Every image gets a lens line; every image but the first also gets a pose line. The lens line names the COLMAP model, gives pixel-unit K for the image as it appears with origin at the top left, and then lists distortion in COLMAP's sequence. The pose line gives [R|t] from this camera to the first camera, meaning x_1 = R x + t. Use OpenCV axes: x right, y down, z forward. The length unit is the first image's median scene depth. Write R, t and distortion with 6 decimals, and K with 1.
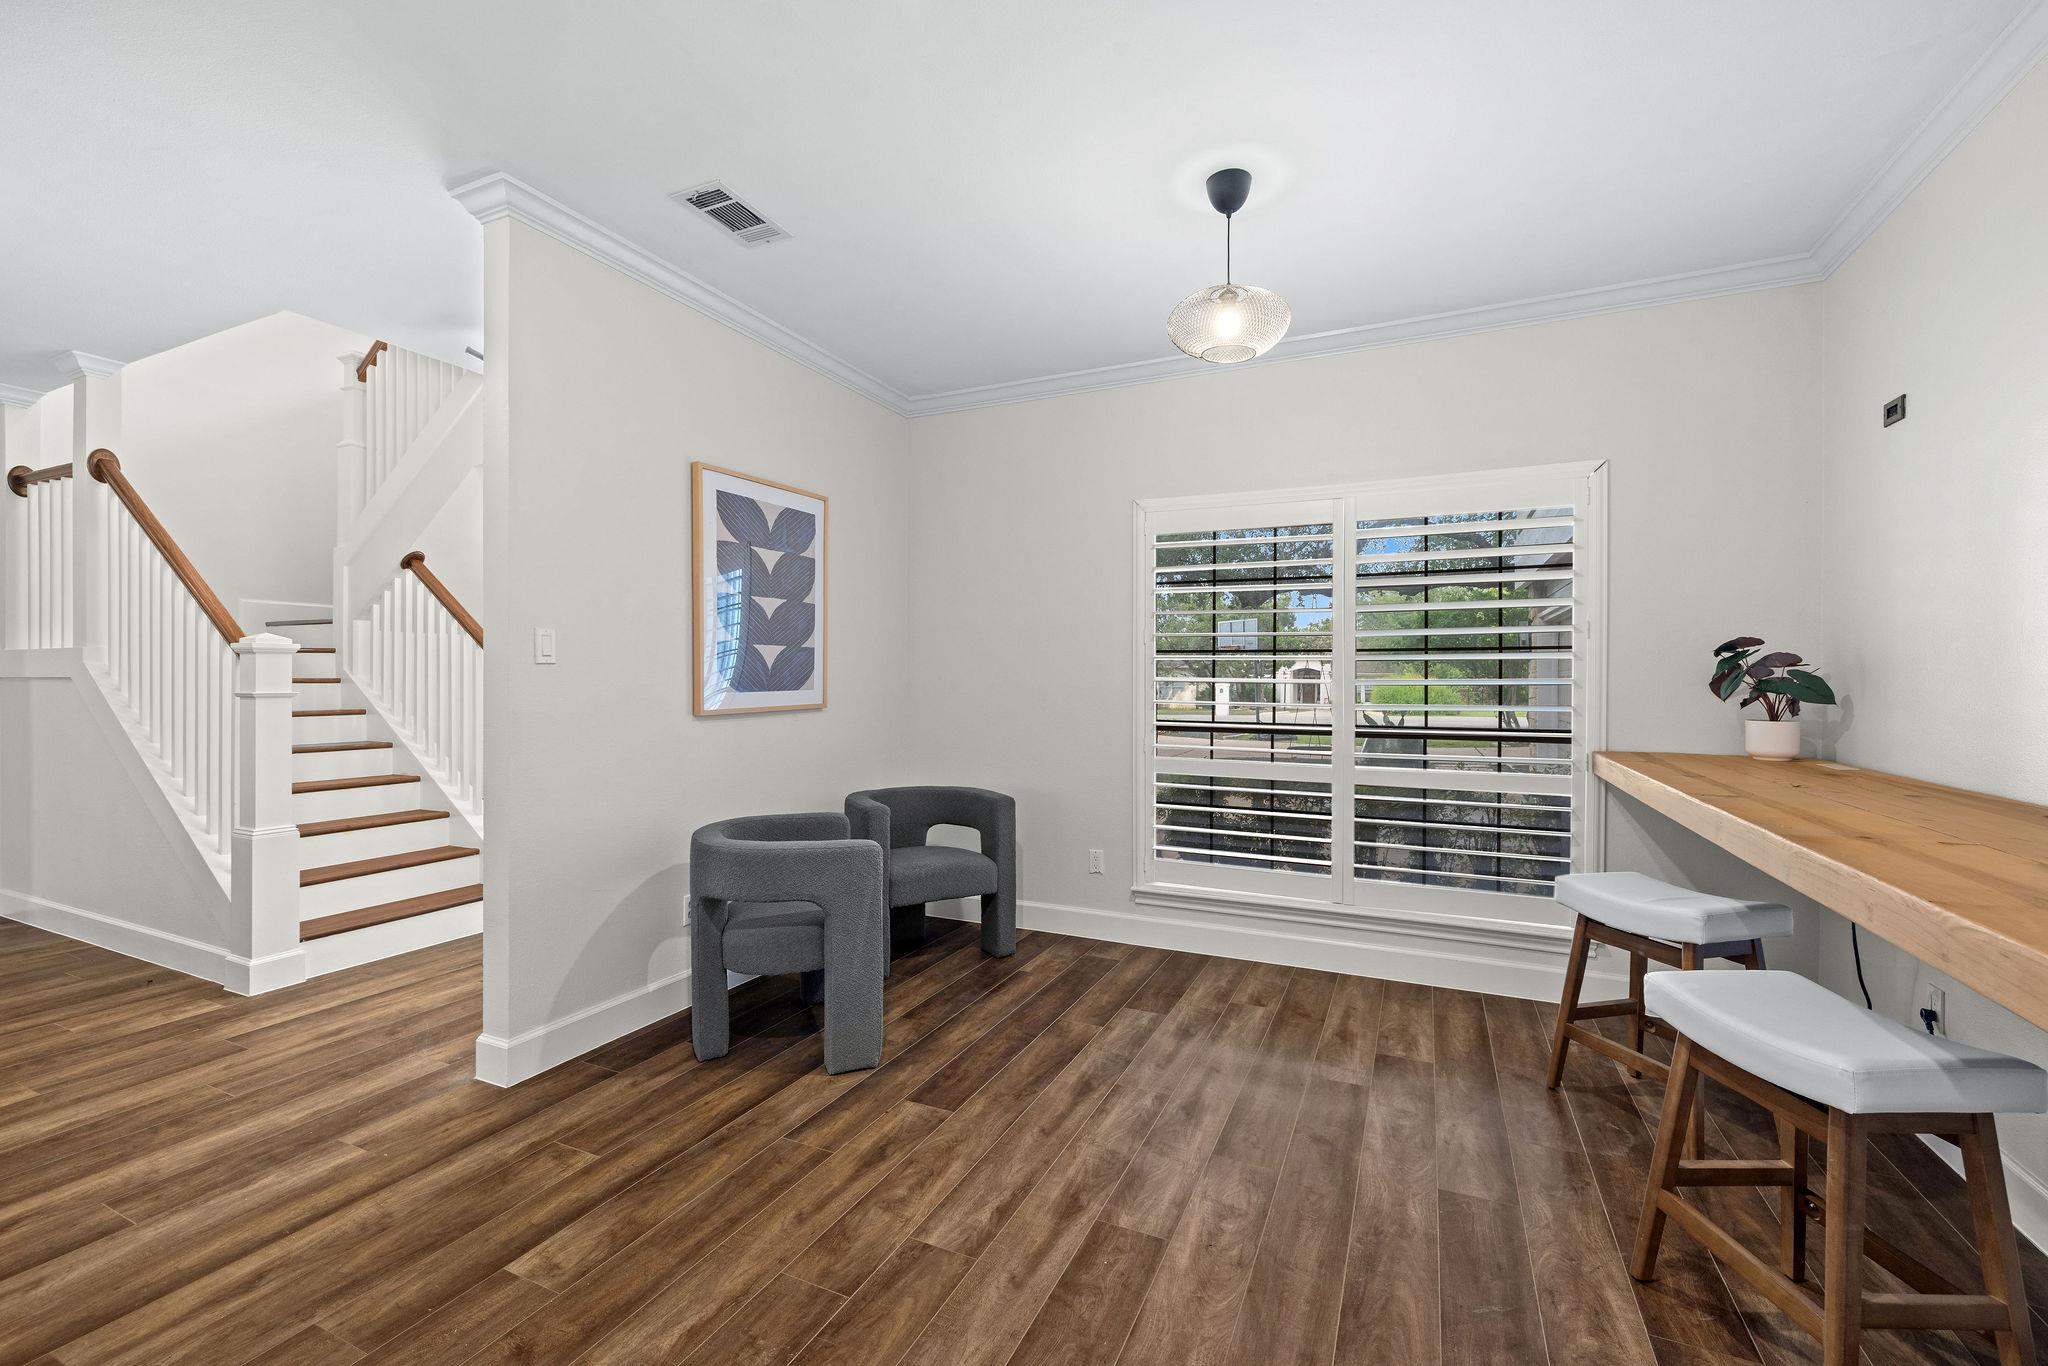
lens RADIAL K [[856.5, 0, 1036.8], [0, 856.5, 688.9], [0, 0, 1]] dist [-0.004276, -0.000698]
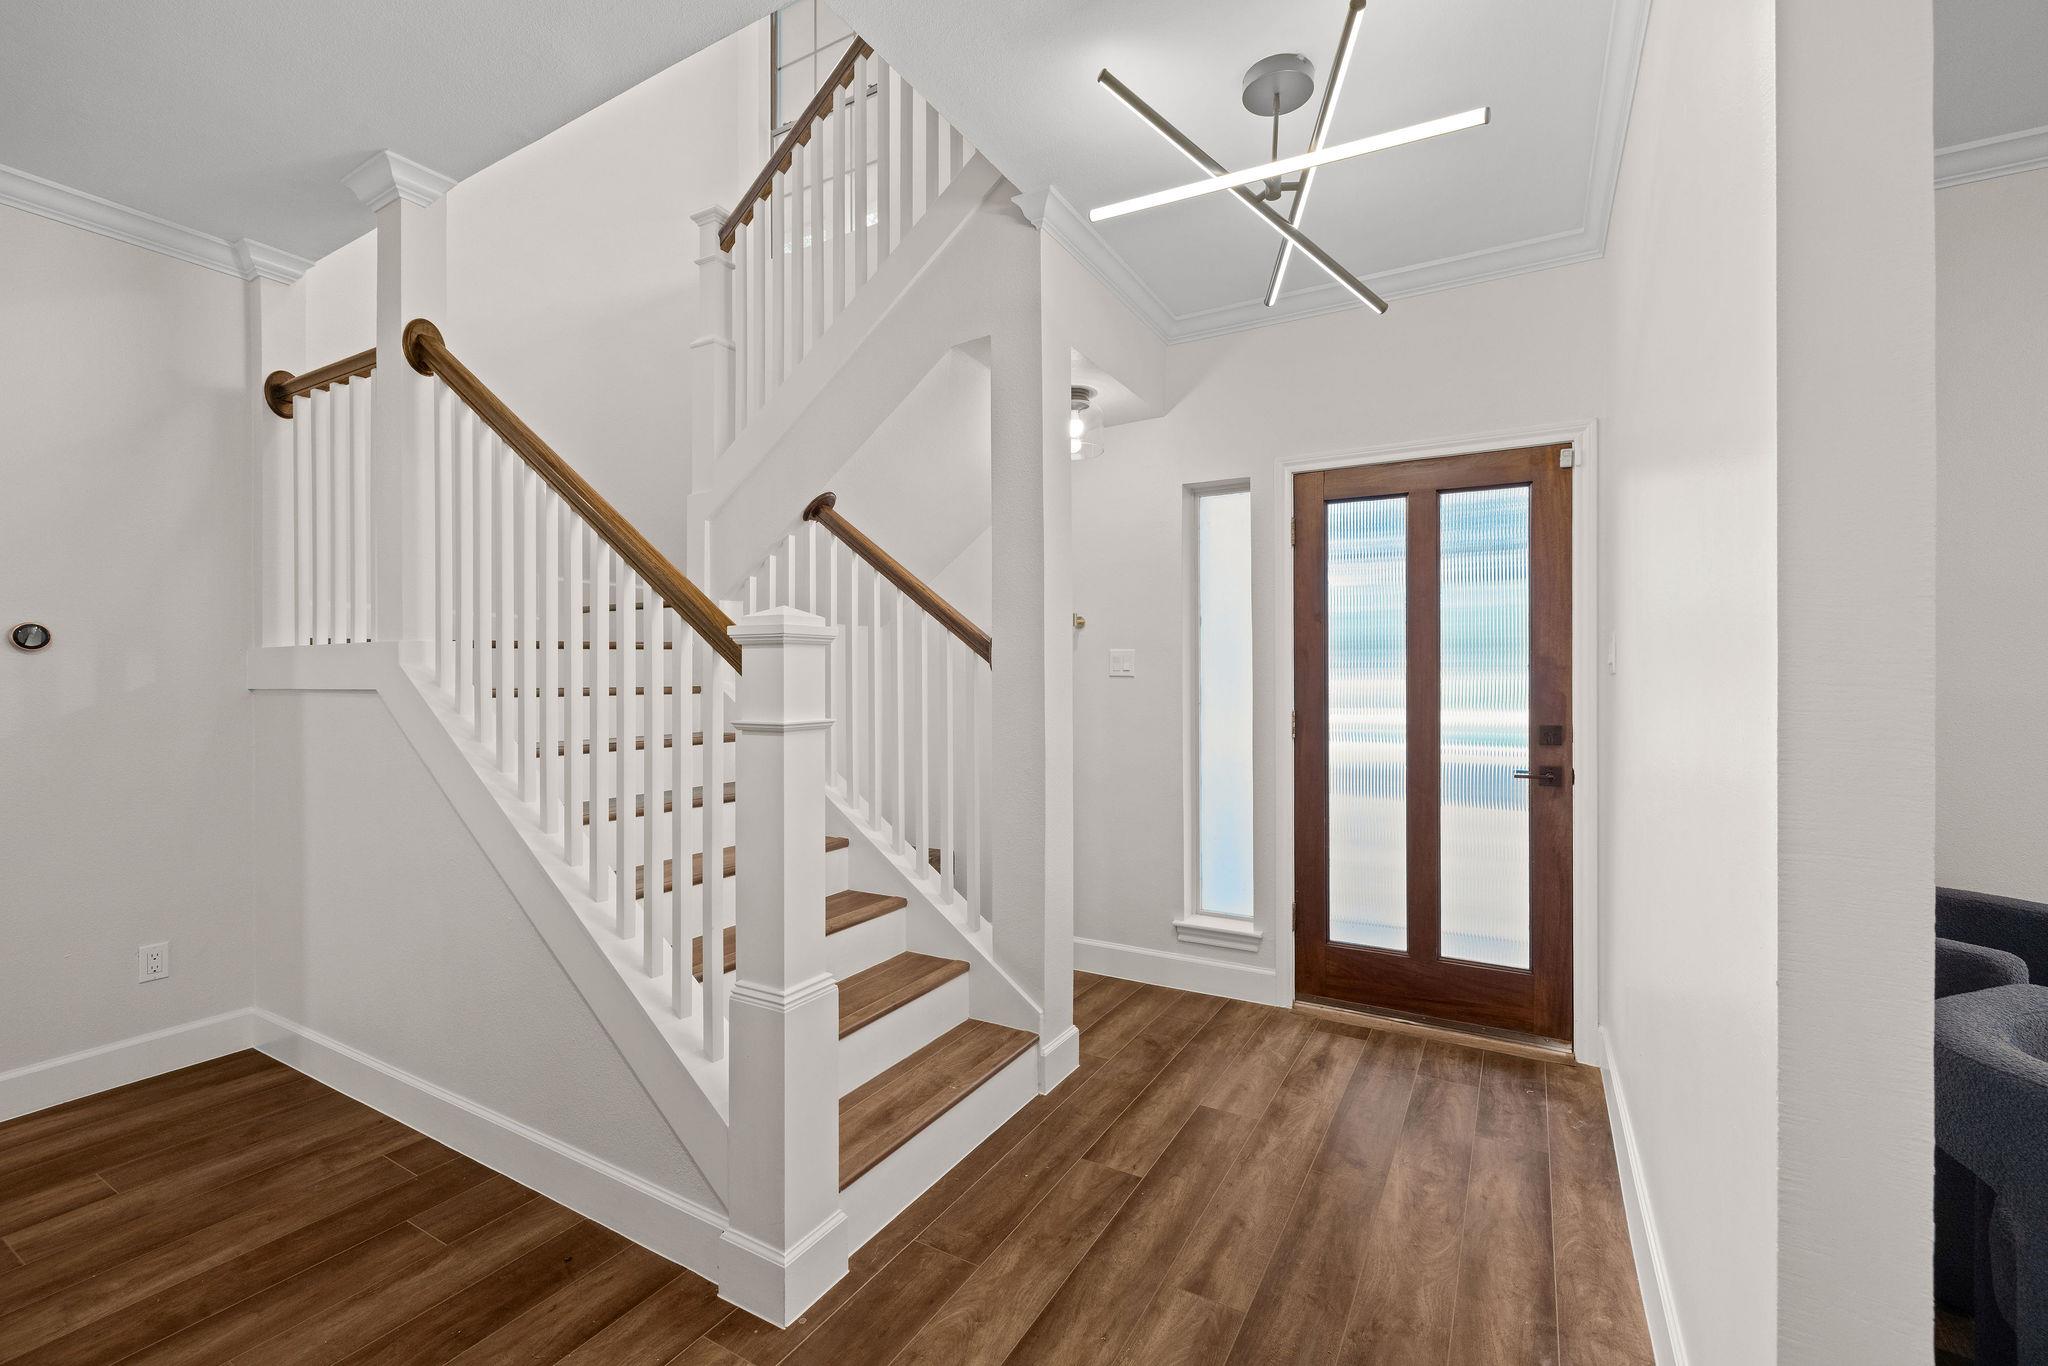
lens RADIAL K [[856.5, 0, 1019.9], [0, 856.5, 682.5], [0, 0, 1]] dist [-0.004276, -0.000698]
pose [[0.995823, -0.006765, -0.091051, -0.638940], [0.006301, 0.999966, -0.005385, -0.013095], [0.091084, 0.004788, 0.995832, 0.441756]]
